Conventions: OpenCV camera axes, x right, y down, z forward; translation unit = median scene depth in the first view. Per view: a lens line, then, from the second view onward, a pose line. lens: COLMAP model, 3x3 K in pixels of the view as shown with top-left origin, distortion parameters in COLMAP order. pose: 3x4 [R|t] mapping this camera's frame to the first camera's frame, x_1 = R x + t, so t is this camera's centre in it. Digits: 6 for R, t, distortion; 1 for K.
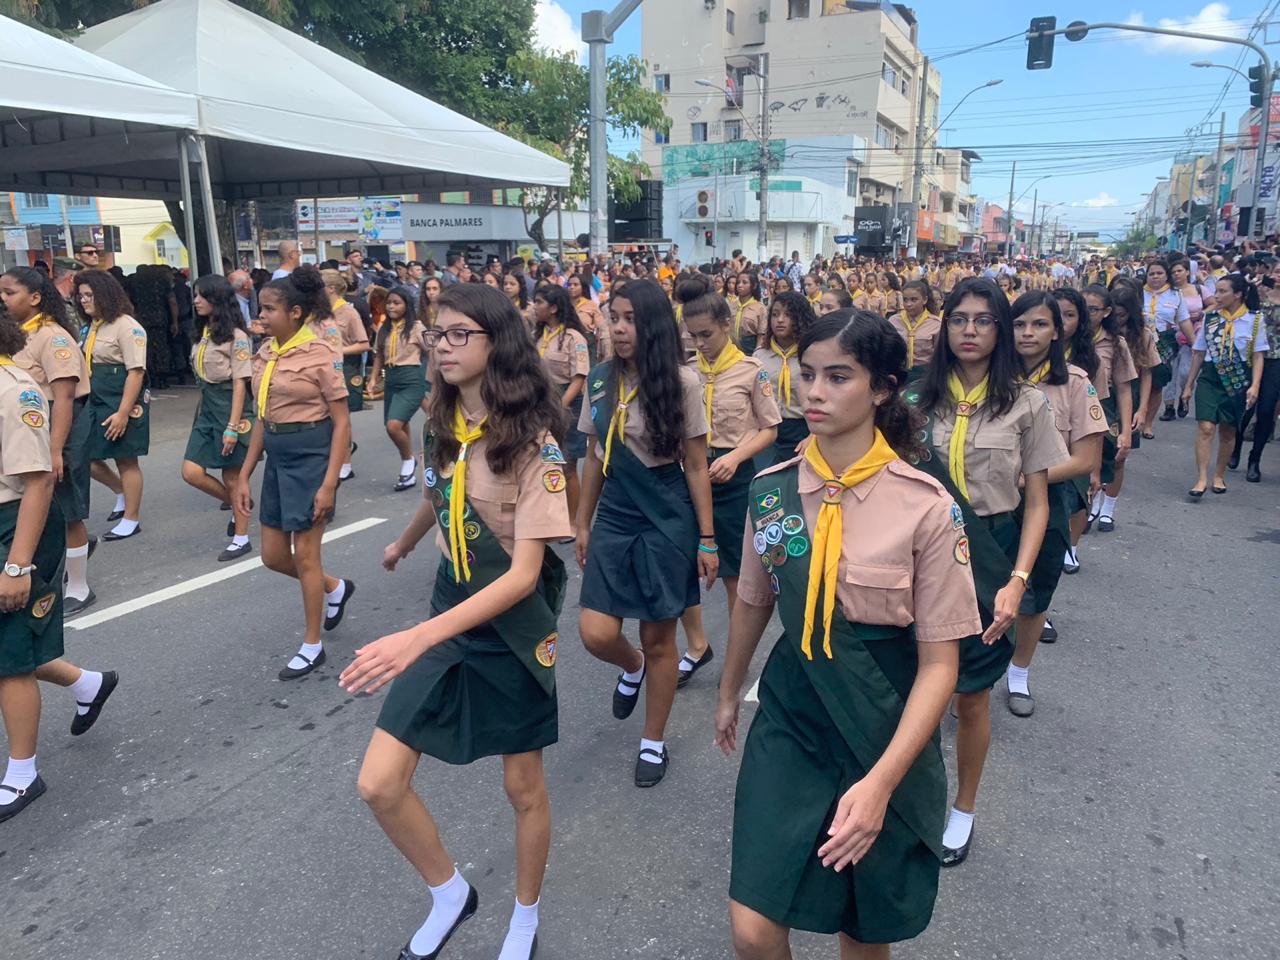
lens RADIAL K [[990.7, 0, 625.8], [0, 990.7, 491.3], [0, 0, 1]] dist [0.006501, 0.001801]
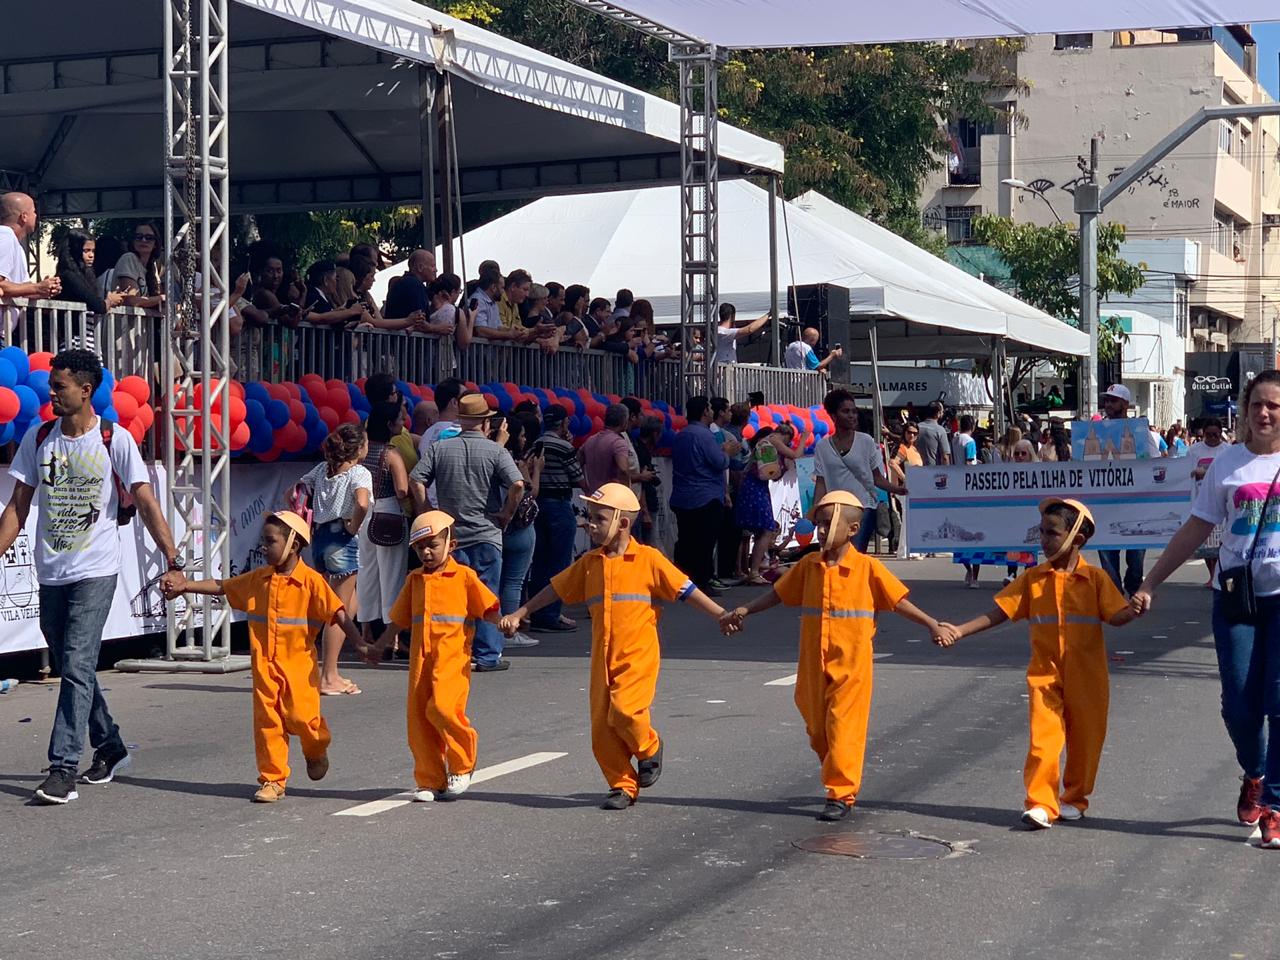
lens RADIAL K [[2512.7, 0, 593.4], [0, 2512.7, 496.4], [0, 0, 1]] dist [0.005524, 0.305542]
pose [[0.998283, 0.004162, 0.058422, -0.261537], [0.008165, 0.977842, -0.209186, 0.133898], [-0.057999, 0.209304, 0.976129, -0.529430]]
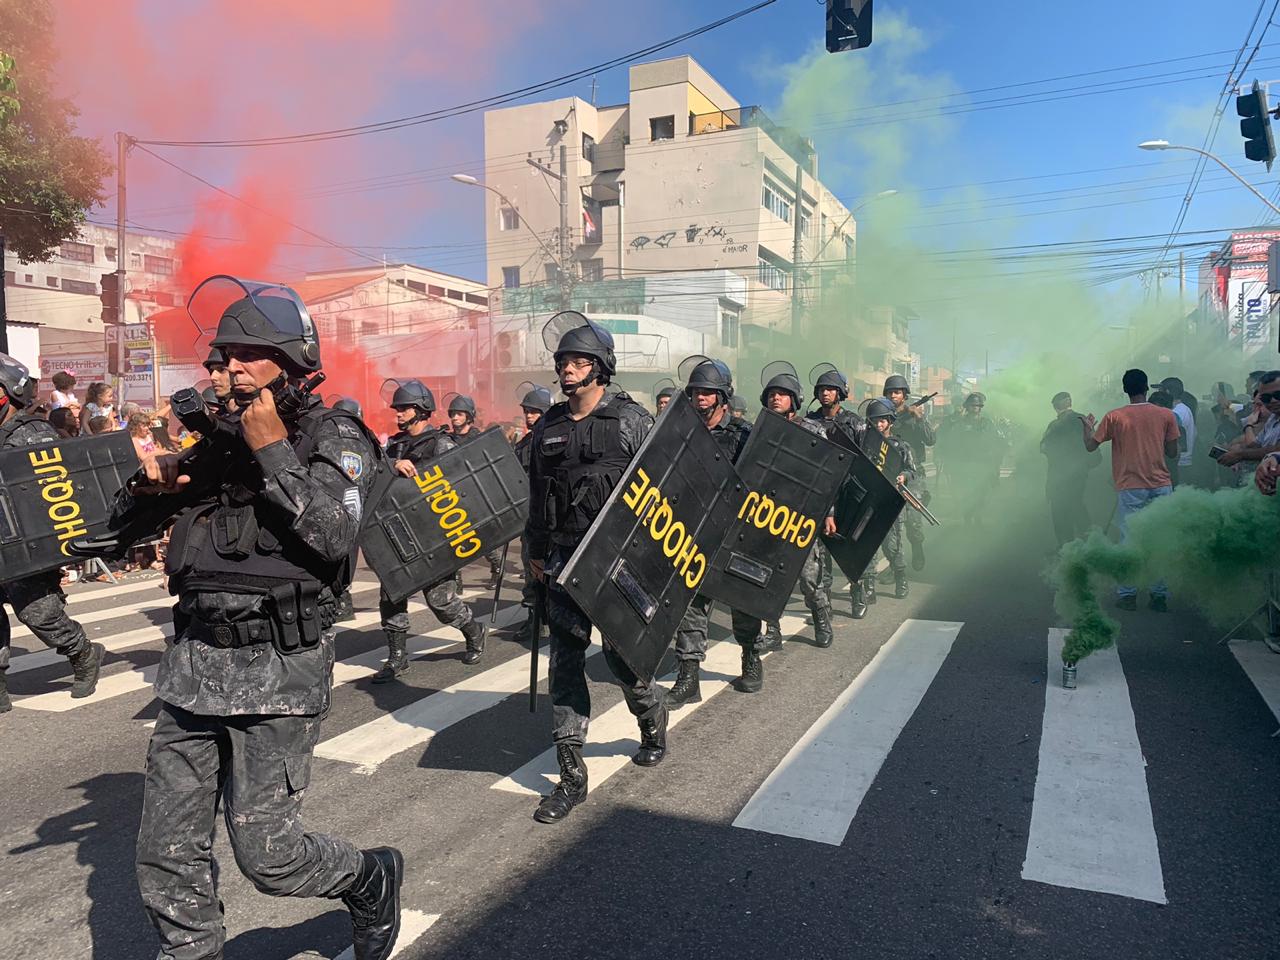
lens RADIAL K [[973.2, 0, 622.4], [0, 973.2, 479.5], [0, 0, 1]] dist [0.117230, -0.249322]
pose [[0.999945, -0.006258, 0.008470, 0.167443], [0.007658, 0.984188, -0.176962, -0.065515], [-0.007229, 0.177017, 0.984181, 0.306401]]
